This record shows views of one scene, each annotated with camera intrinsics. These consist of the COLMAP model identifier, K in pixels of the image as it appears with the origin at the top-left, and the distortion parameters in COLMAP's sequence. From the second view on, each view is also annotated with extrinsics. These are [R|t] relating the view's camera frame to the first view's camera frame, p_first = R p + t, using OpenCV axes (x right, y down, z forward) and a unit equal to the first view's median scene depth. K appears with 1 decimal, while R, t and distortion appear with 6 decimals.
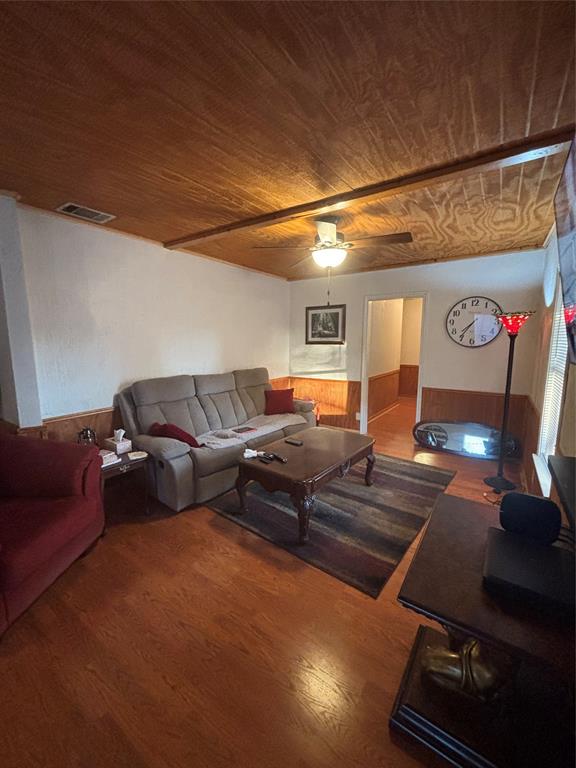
lens RADIAL K [[310.6, 0, 292.4], [0, 310.6, 383.4], [0, 0, 1]] dist [-0.002766, 0.000583]
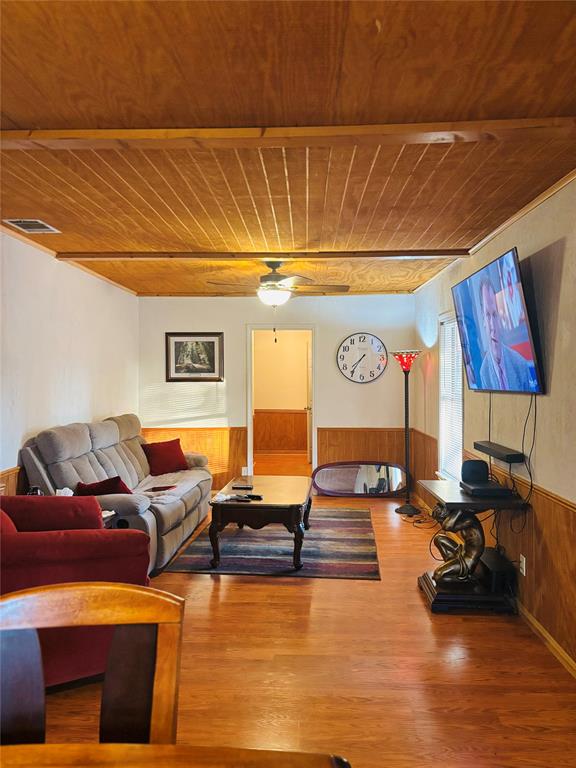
lens RADIAL K [[578.4, 0, 285.0], [0, 578.4, 385.4], [0, 0, 1]] dist [0.007924, 0.013825]
pose [[0.846081, -0.010518, 0.532950, -0.525912], [0.075654, 0.992054, -0.100526, 0.048292], [-0.527658, 0.125372, 0.840154, -0.350800]]
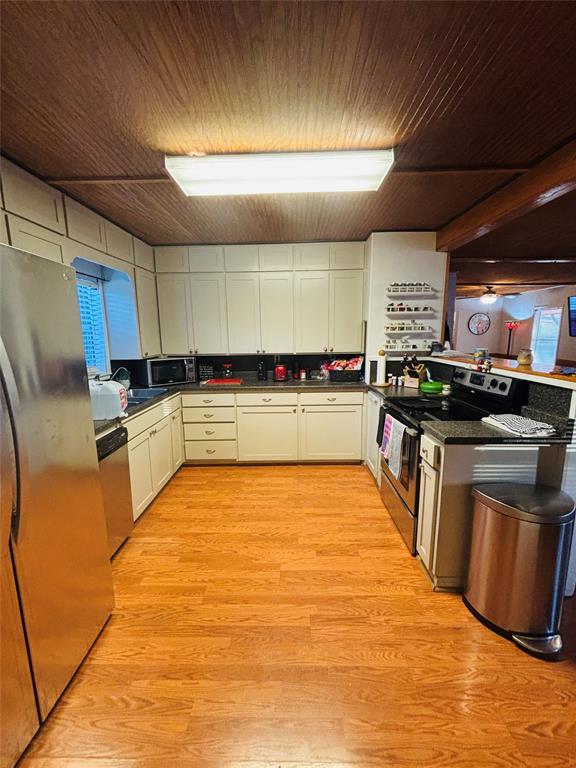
lens RADIAL K [[310.6, 0, 293.6], [0, 310.6, 382.5], [0, 0, 1]] dist [-0.002766, 0.000583]
pose [[0.828164, -0.090172, 0.553185, -1.697830], [0.077961, 0.995912, 0.045625, 0.025954], [-0.555037, 0.005342, 0.831808, -0.156464]]
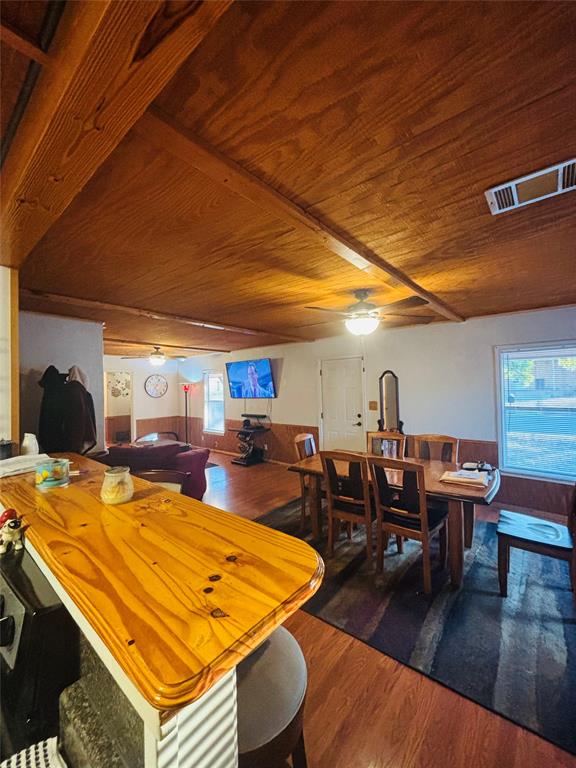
lens RADIAL K [[310.6, 0, 288.5], [0, 310.6, 382.2], [0, 0, 1]] dist [-0.002766, 0.000583]
pose [[0.096365, 0.013038, 0.995261, -1.327175], [0.157283, 0.987152, -0.028161, -0.013432], [-0.982841, 0.159251, 0.093076, -0.109443]]
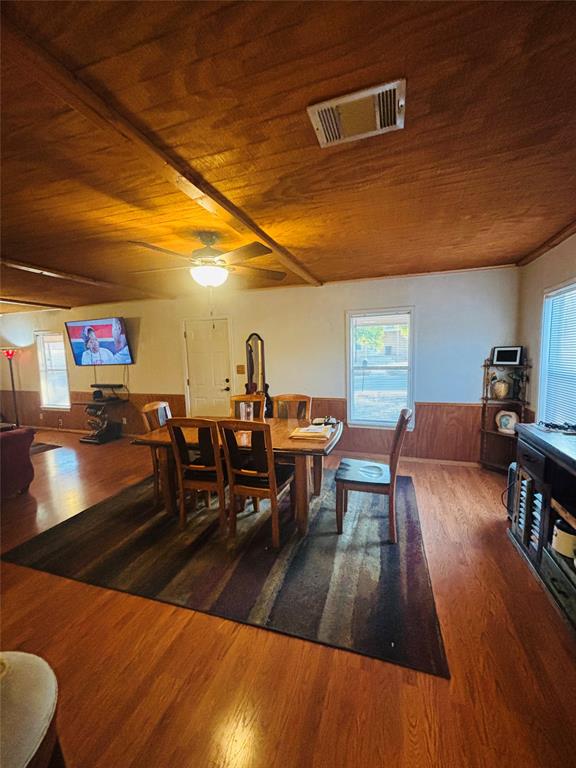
lens RADIAL K [[310.6, 0, 289.7], [0, 310.6, 382.5], [0, 0, 1]] dist [-0.002766, 0.000583]
pose [[-0.268338, -0.084530, 0.959609, -1.274638], [0.158310, 0.978730, 0.130483, 0.018672], [-0.950227, 0.186929, -0.249249, -0.181820]]
